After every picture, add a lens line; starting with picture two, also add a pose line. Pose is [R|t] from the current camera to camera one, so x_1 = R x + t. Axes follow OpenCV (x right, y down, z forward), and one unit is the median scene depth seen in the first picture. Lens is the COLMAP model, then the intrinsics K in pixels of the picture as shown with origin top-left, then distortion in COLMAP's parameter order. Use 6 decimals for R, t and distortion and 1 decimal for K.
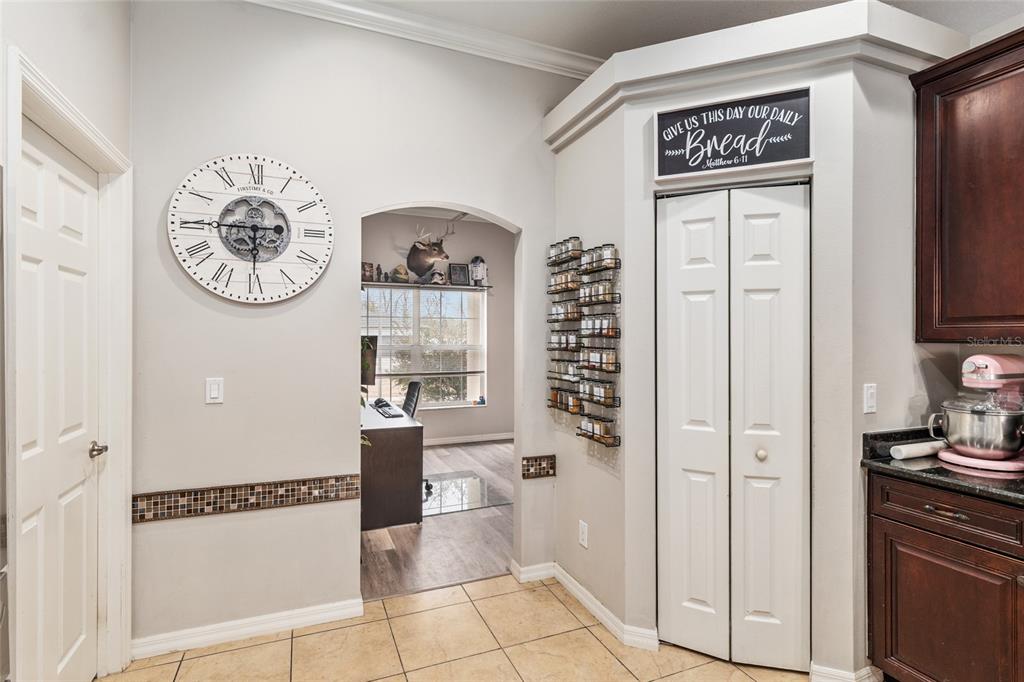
lens RADIAL K [[502.6, 0, 512.0], [0, 502.6, 341.0], [0, 0, 1]] dist [0.002287, 0.000292]
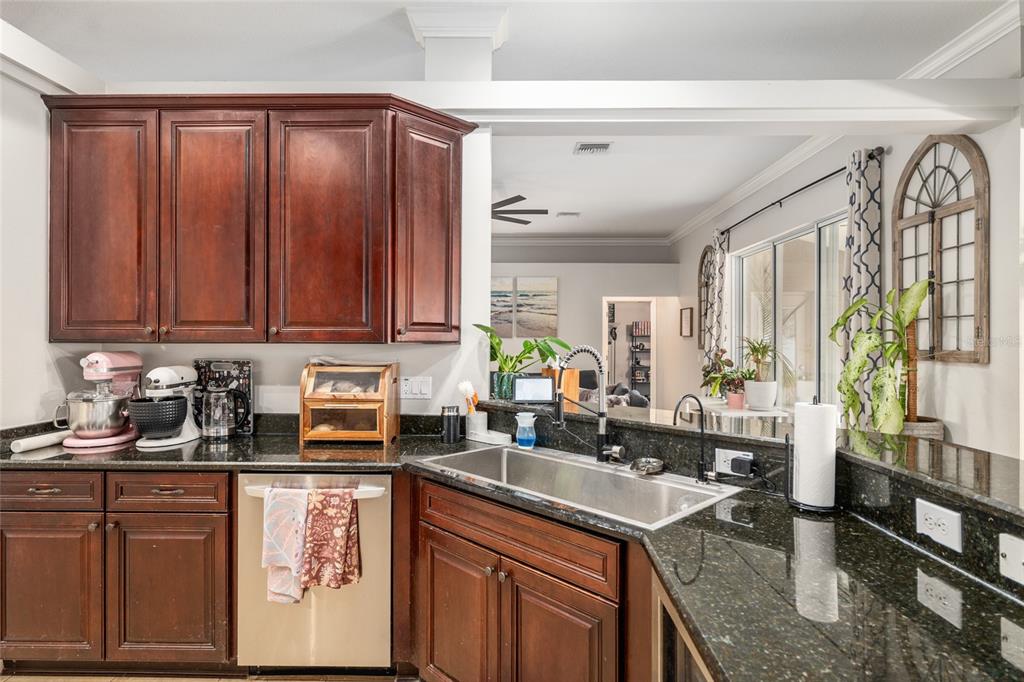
lens RADIAL K [[538.5, 0, 512.0], [0, 538.5, 341.0], [0, 0, 1]] dist [-0.002435, -0.000409]
pose [[0.401707, -0.008498, 0.915729, 0.150146], [0.005634, 0.999961, 0.006808, -0.003257], [-0.915751, 0.002425, 0.401740, -0.418939]]
